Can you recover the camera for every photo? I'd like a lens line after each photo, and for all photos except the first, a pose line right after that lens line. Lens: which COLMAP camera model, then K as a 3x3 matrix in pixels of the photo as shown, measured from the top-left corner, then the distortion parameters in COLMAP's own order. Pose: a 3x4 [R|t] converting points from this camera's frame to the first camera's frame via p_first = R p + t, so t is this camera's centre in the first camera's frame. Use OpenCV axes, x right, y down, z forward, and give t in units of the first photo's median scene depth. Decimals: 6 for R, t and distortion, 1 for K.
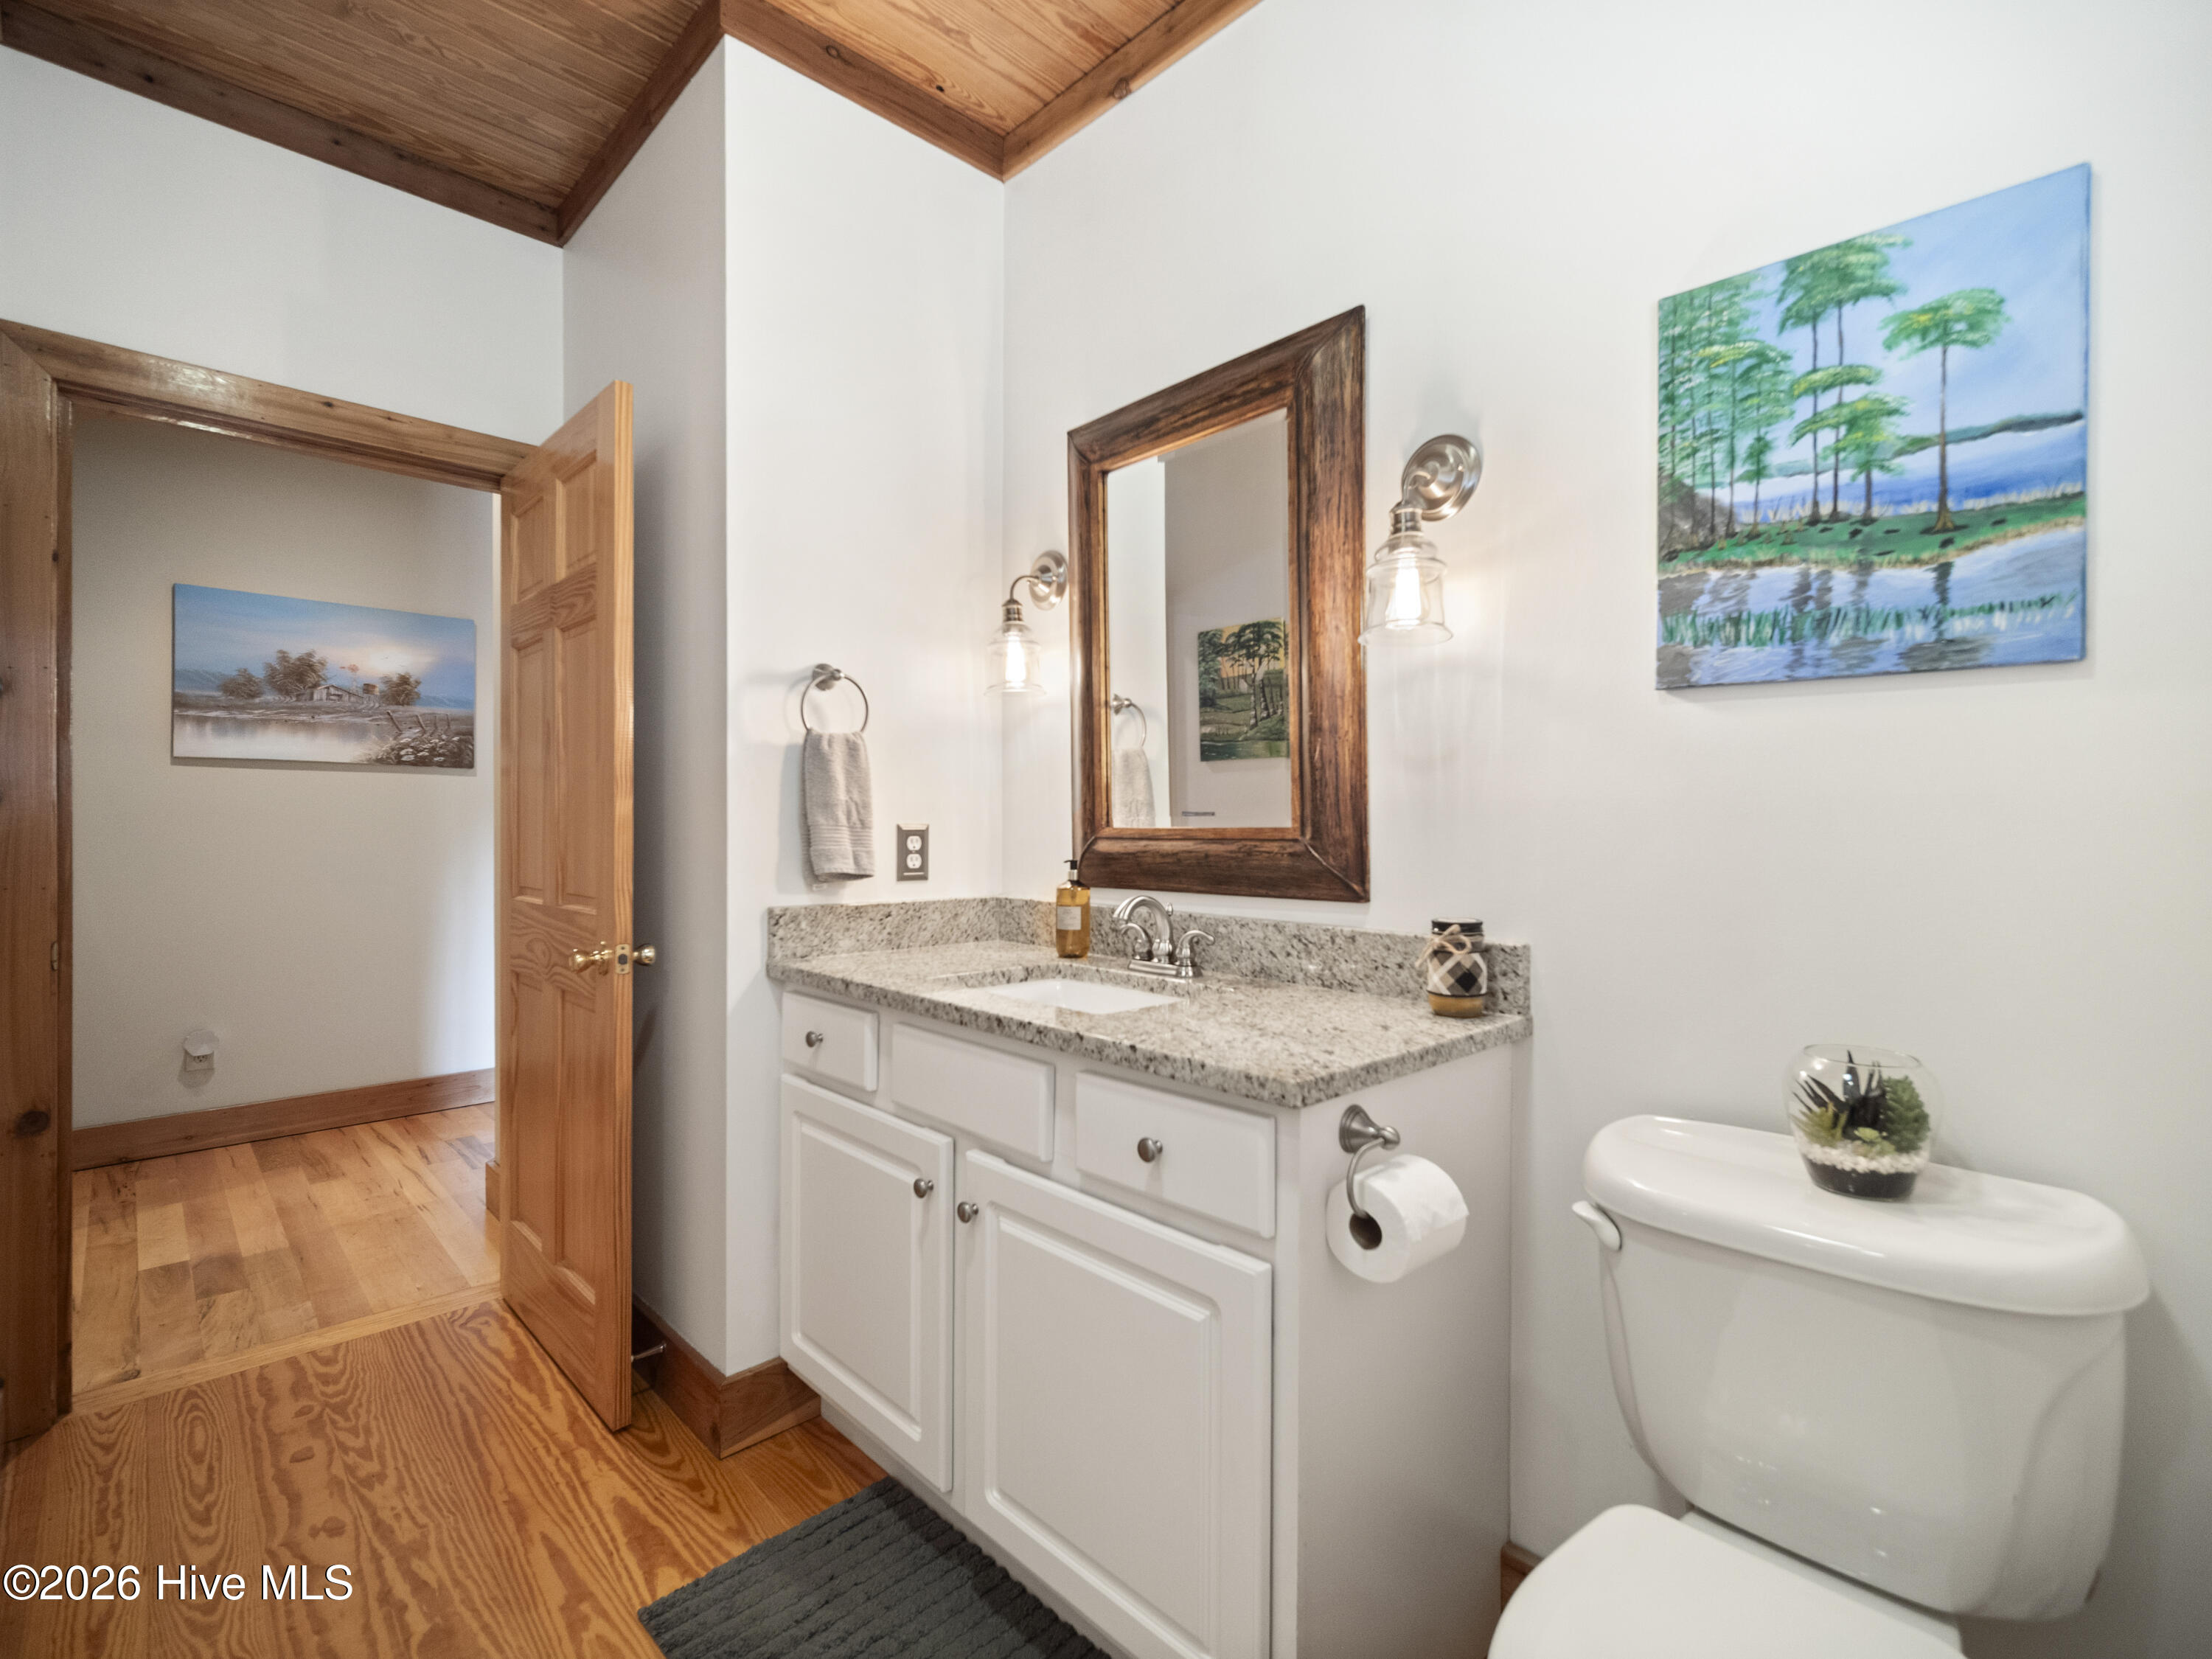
lens RADIAL K [[1005.1, 0, 1104.8], [0, 1005.1, 824.2], [0, 0, 1]] dist [-0.000775, -0.000821]
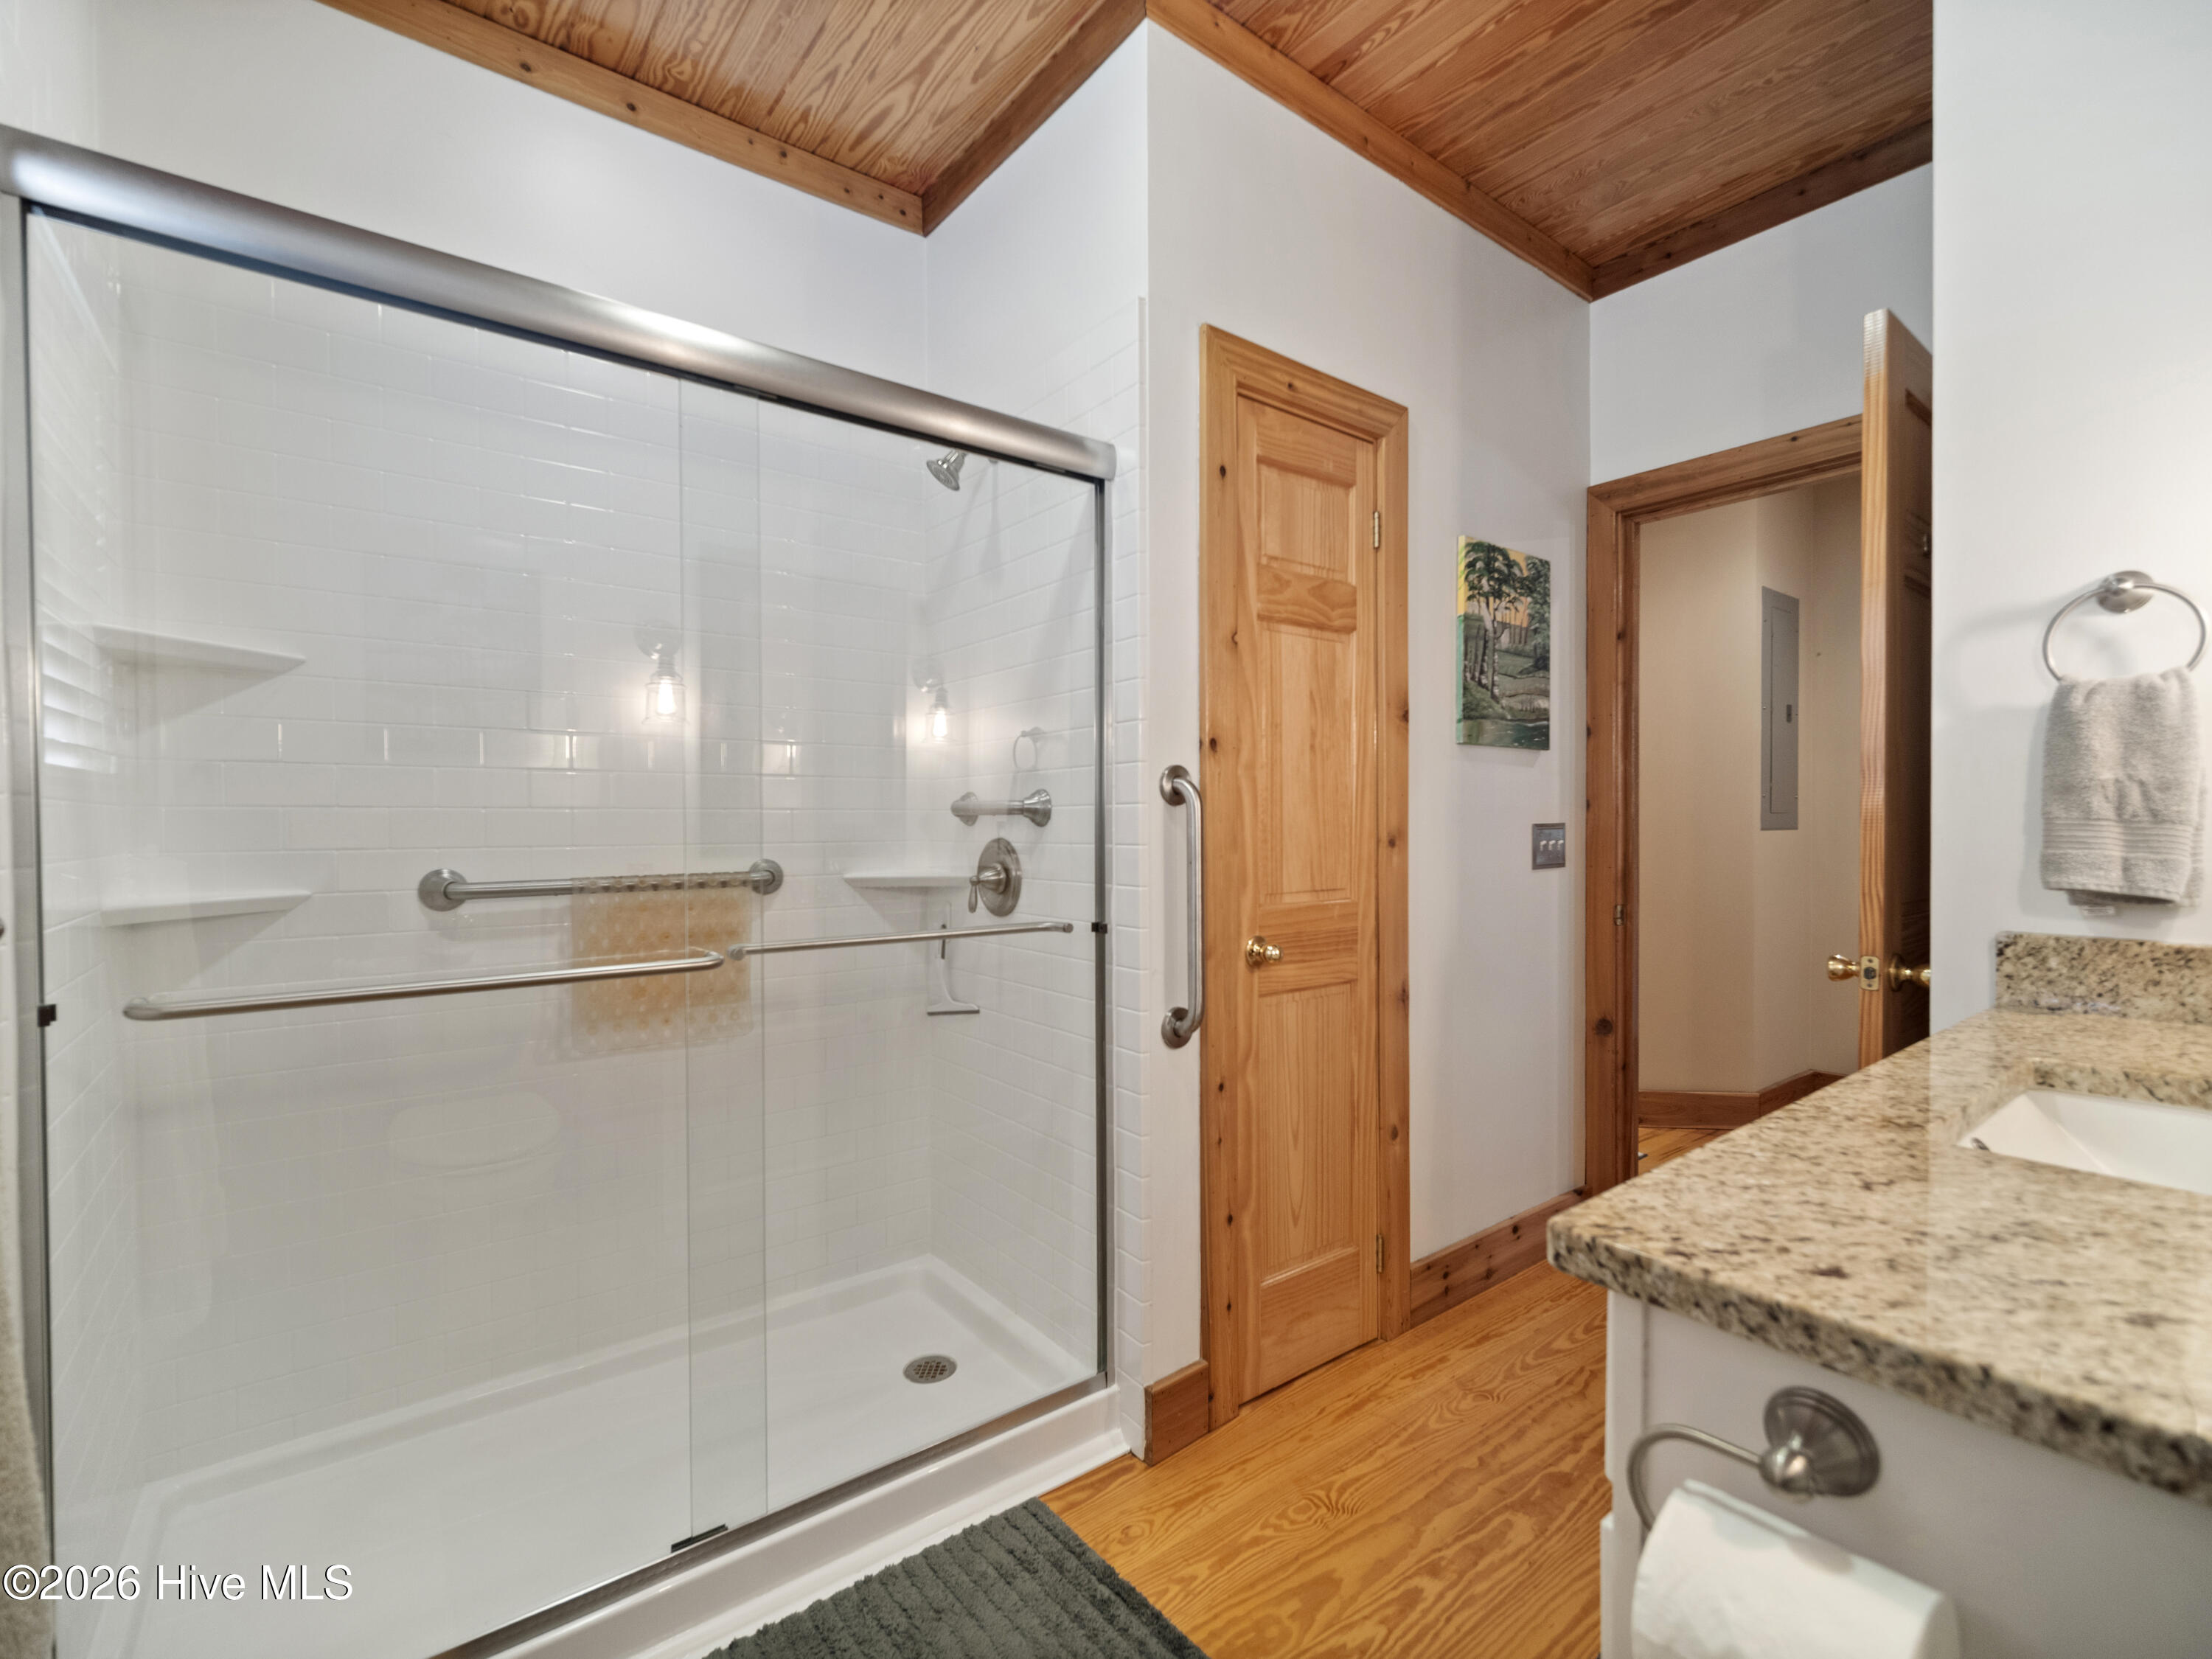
lens RADIAL K [[1005.1, 0, 1118.6], [0, 1005.1, 827.7], [0, 0, 1]] dist [-0.000775, -0.000821]
pose [[-0.098732, 0.000878, -0.995114, 0.983289], [0.006299, 0.999980, 0.000257, 0.006170], [0.995094, -0.006243, -0.098736, 0.928942]]
